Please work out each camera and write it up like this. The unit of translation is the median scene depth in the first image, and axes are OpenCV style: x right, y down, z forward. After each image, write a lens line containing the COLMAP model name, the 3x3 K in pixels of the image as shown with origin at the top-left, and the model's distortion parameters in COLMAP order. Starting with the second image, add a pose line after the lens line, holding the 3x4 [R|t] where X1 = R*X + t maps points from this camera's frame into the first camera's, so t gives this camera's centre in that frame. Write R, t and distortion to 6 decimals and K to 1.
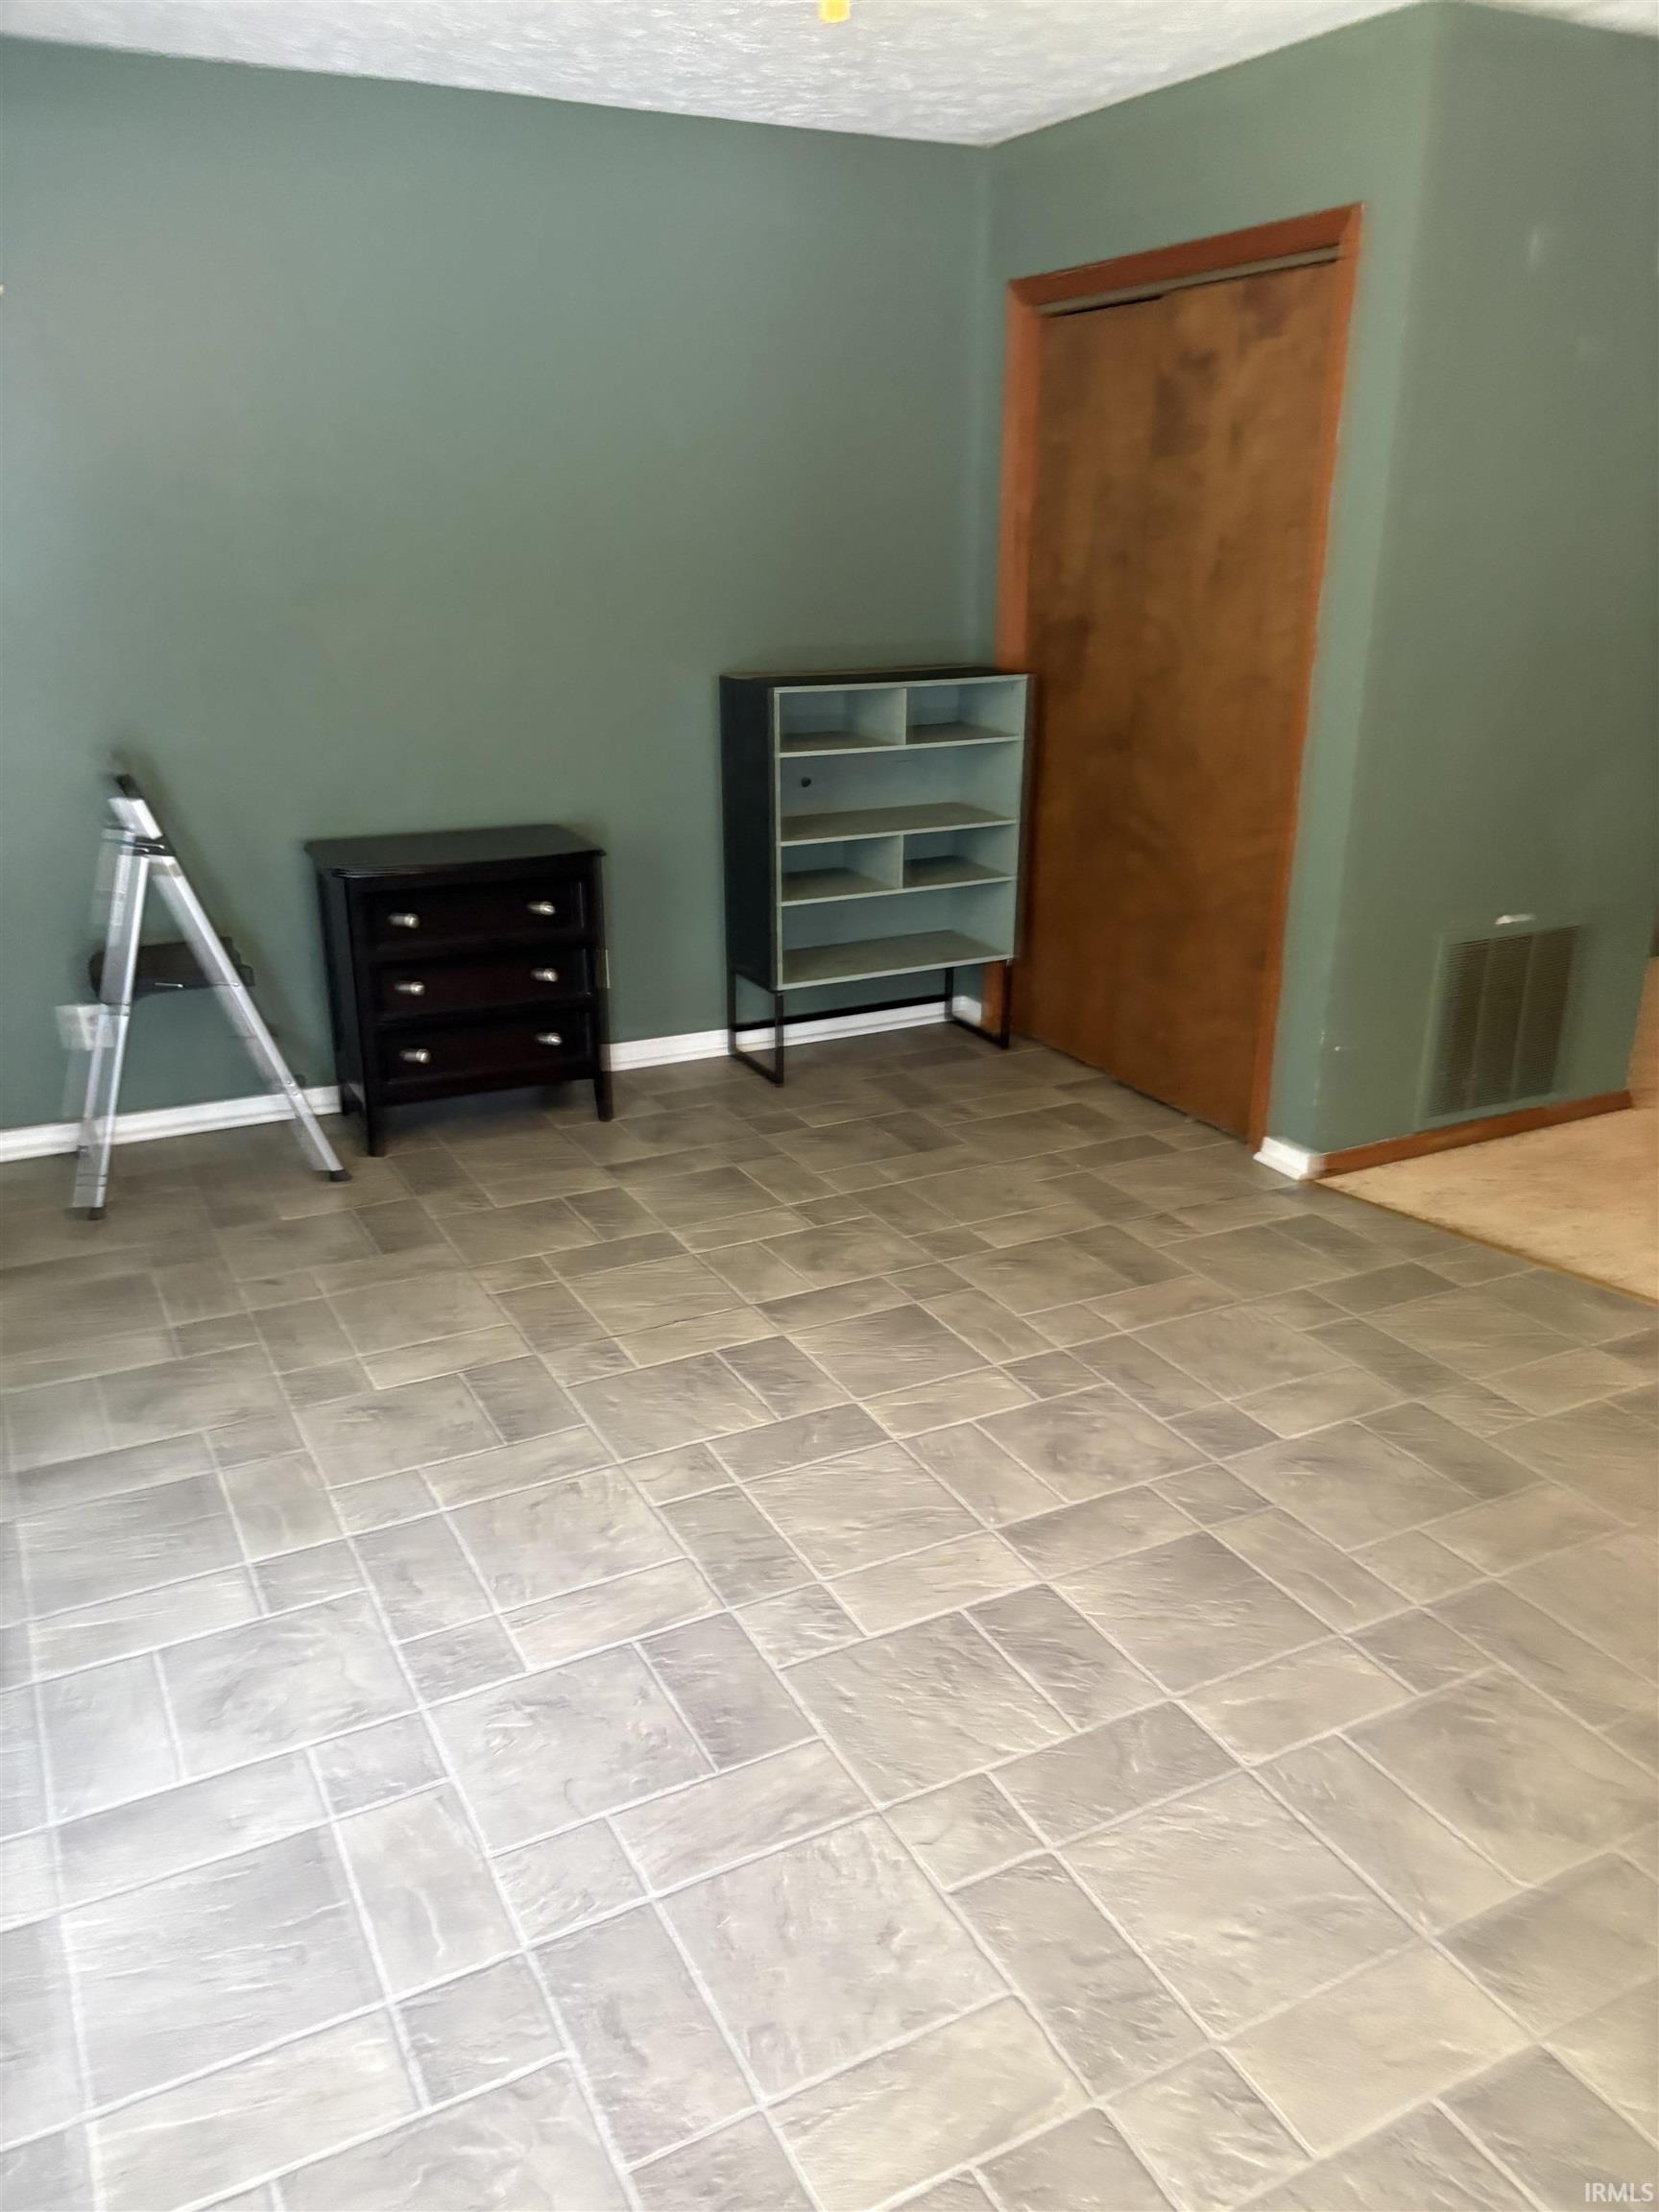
lens RADIAL K [[1647.1, 0, 796.6], [0, 1647.1, 1136.6], [0, 0, 1]] dist [0.033875, -0.026406]
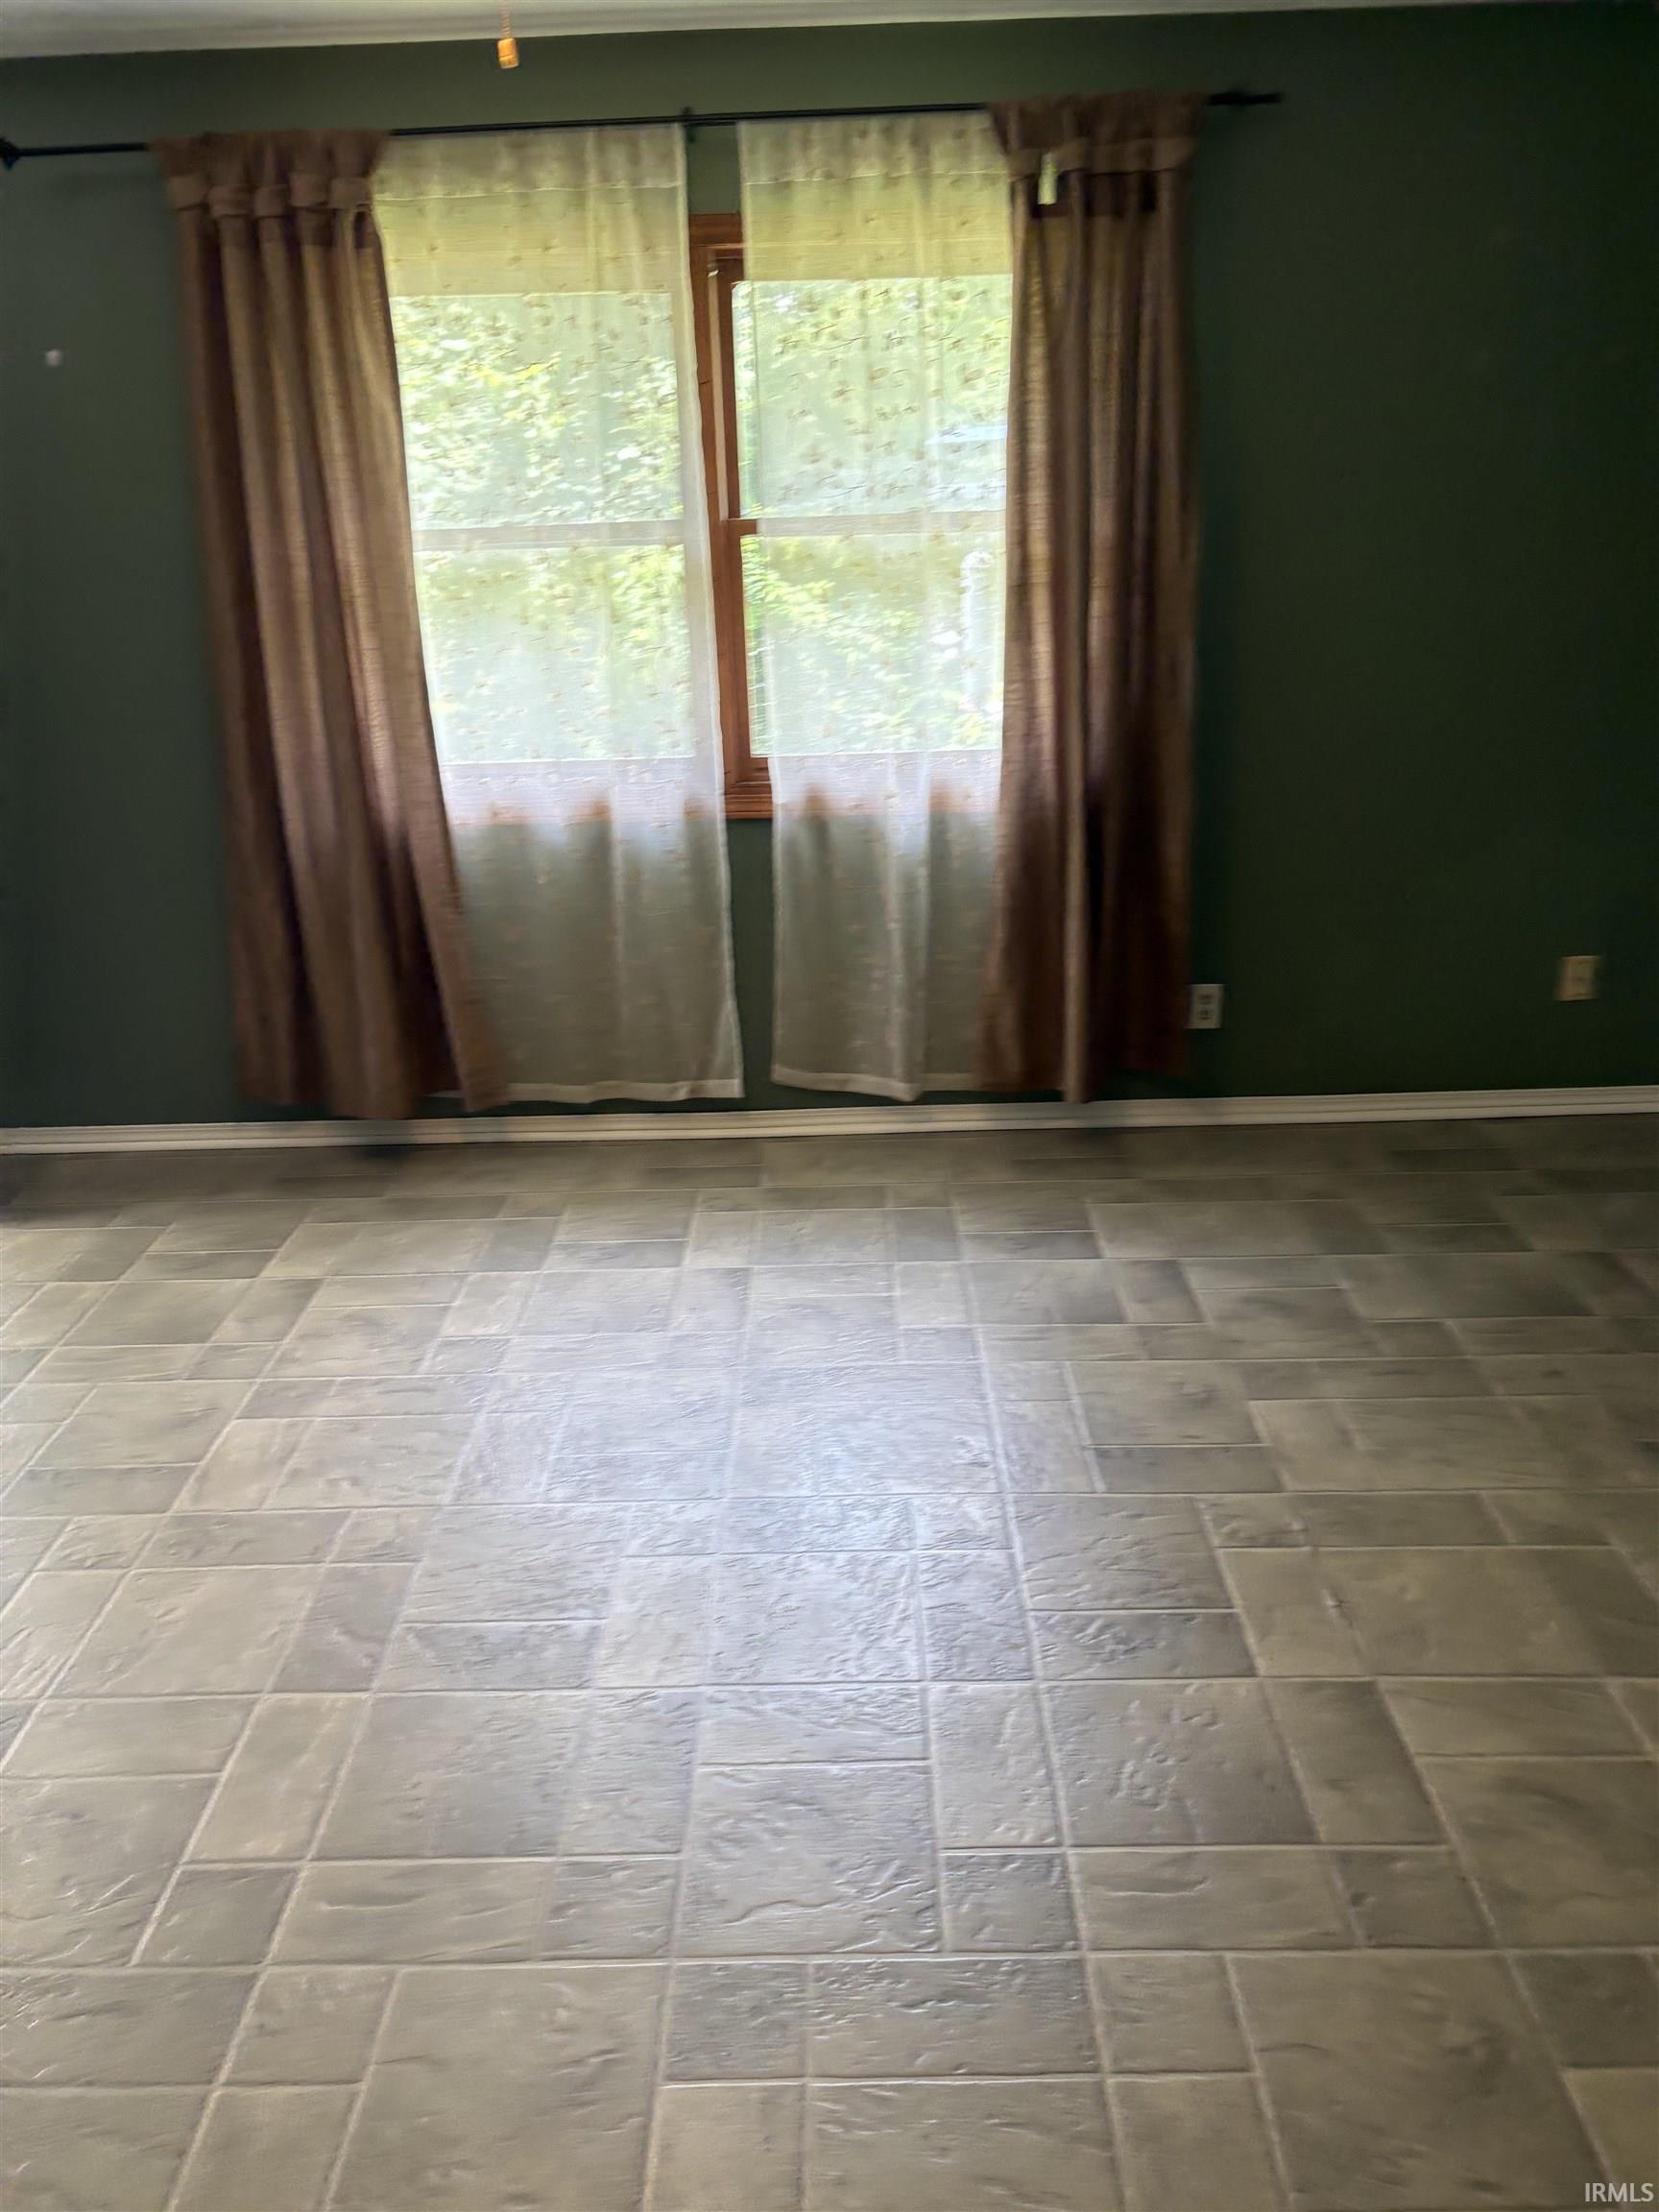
lens RADIAL K [[1647.1, 0, 828.5], [0, 1647.1, 1125.6], [0, 0, 1]] dist [0.033875, -0.026406]
pose [[-0.448016, 0.316479, -0.836136, 0.627535], [-0.285824, 0.835460, 0.469373, -0.374280], [0.847105, 0.449274, -0.283842, 1.027165]]
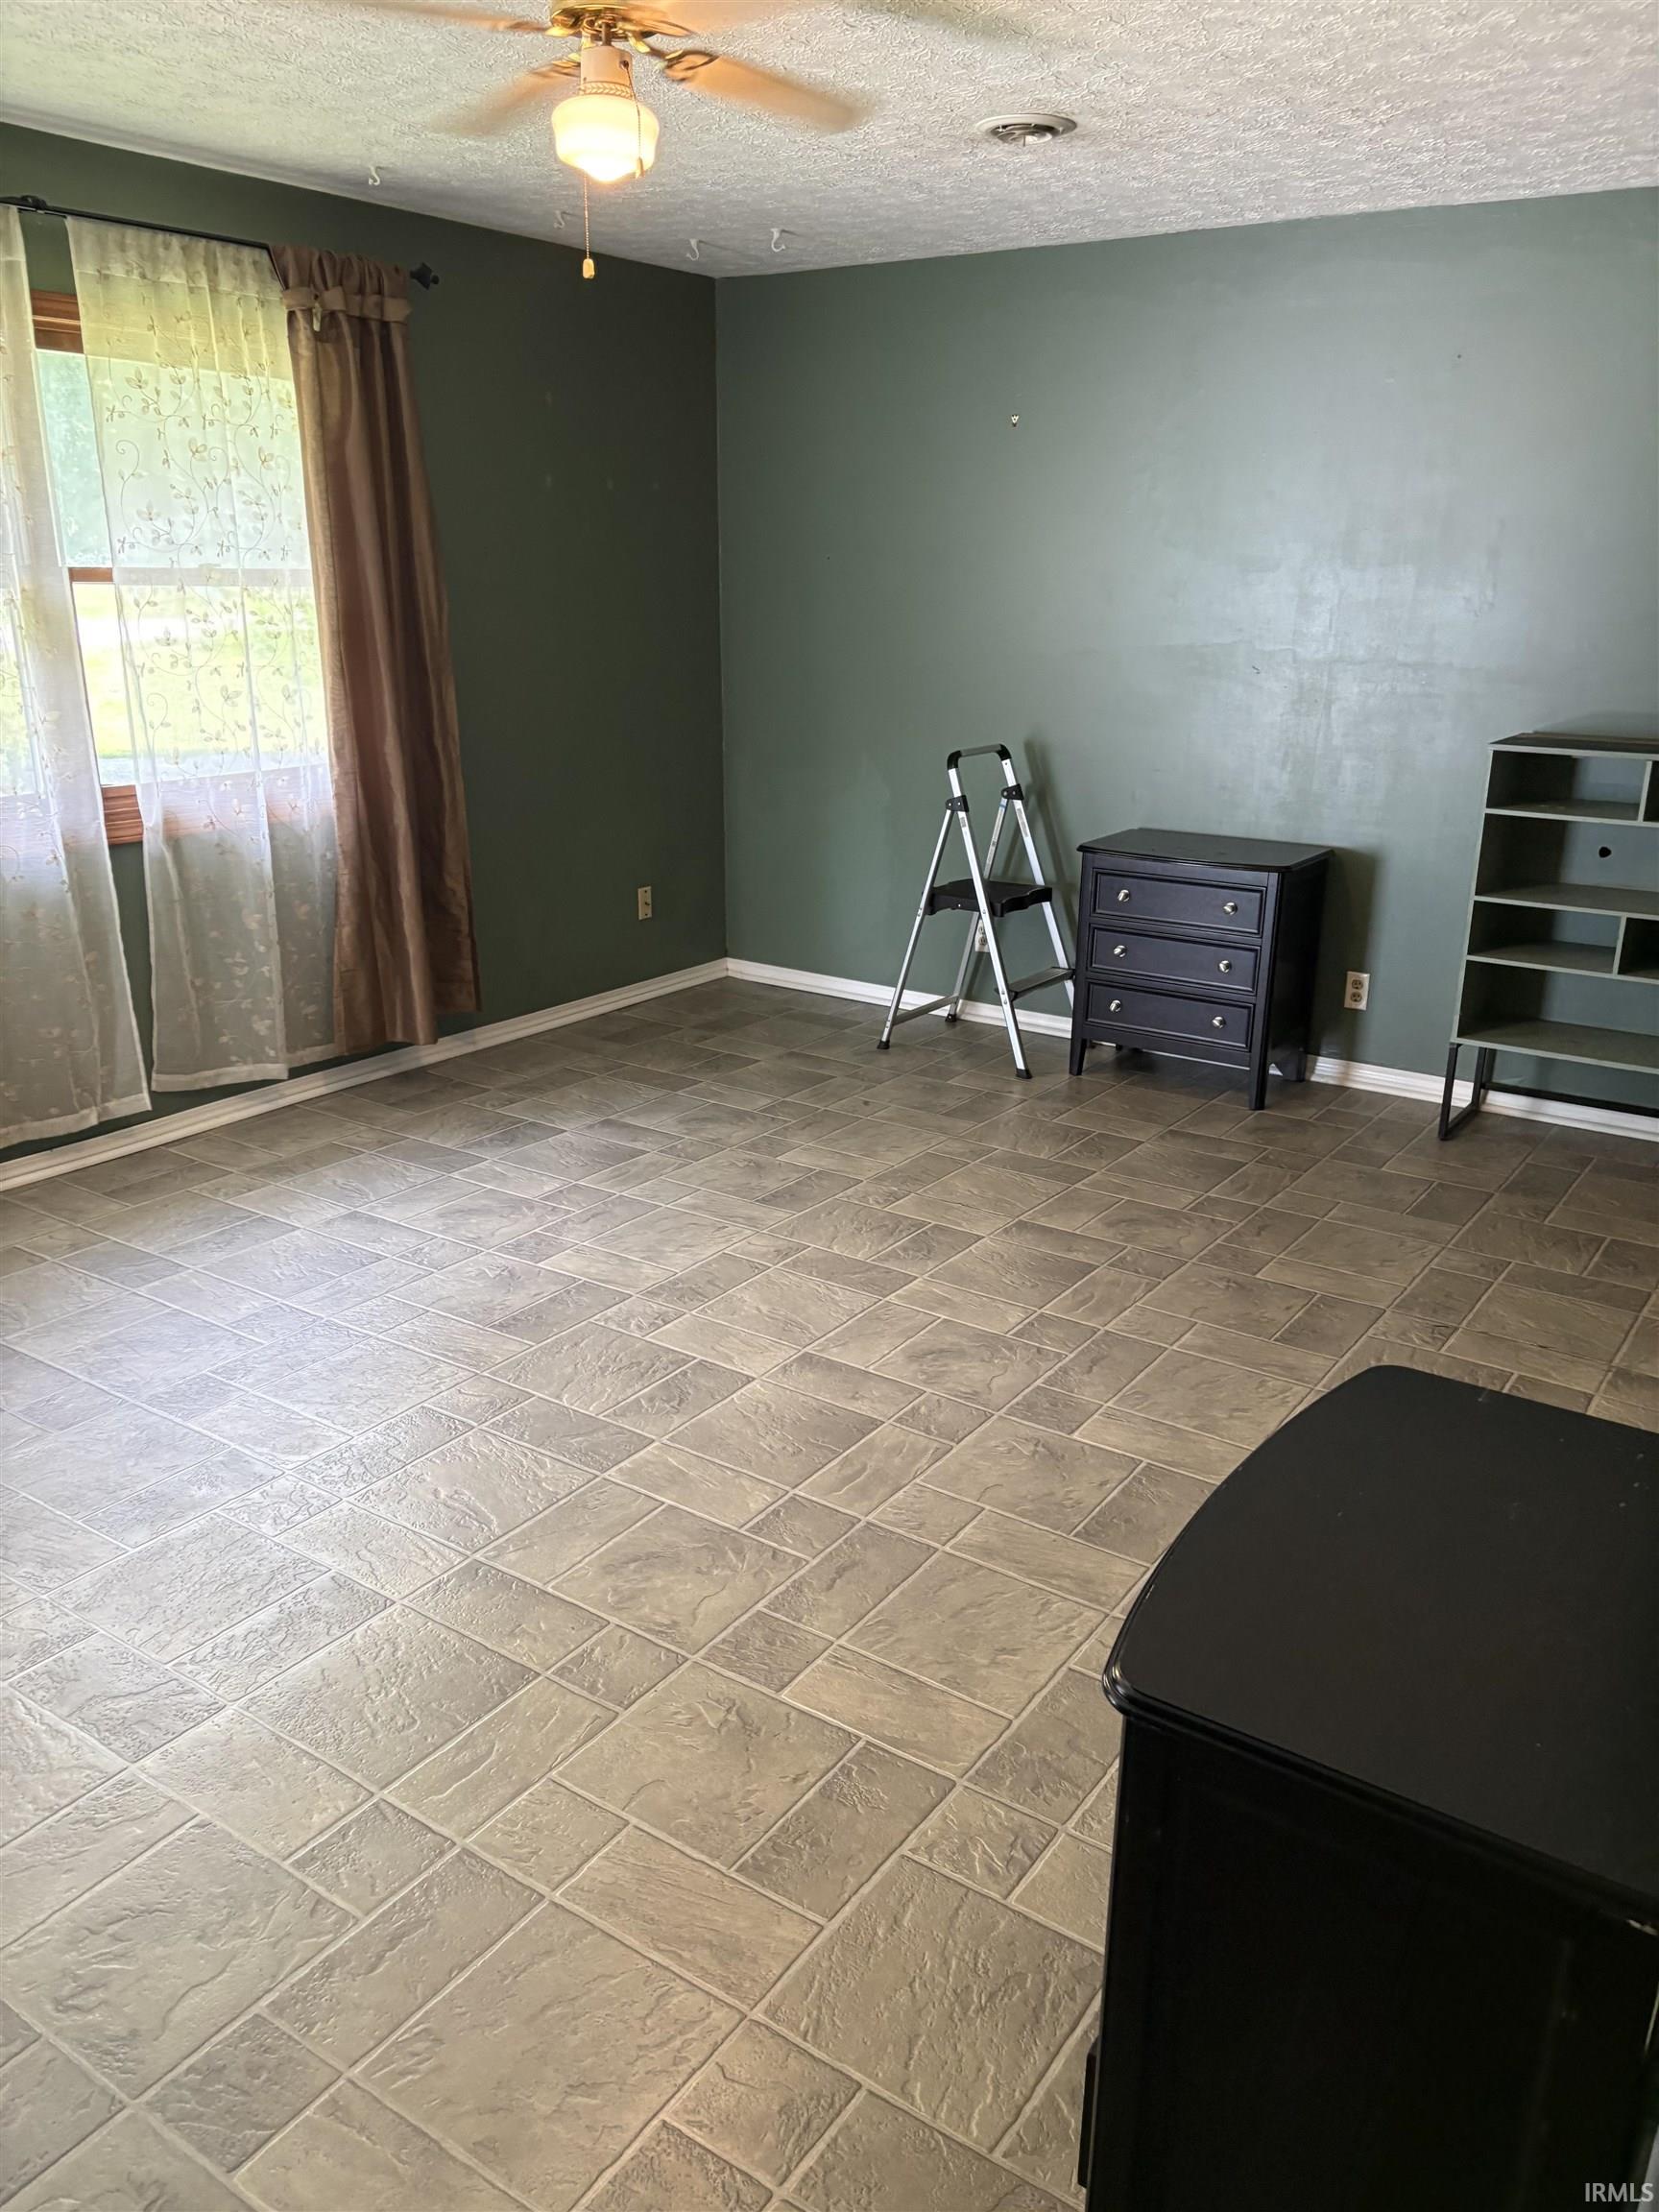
lens RADIAL K [[1647.1, 0, 844.8], [0, 1647.1, 1102.3], [0, 0, 1]] dist [0.033875, -0.026406]
pose [[0.478197, 0.273410, -0.834610, 1.015975], [-0.315535, 0.940342, 0.127258, -0.103079], [0.819613, 0.202494, 0.535939, 0.264129]]
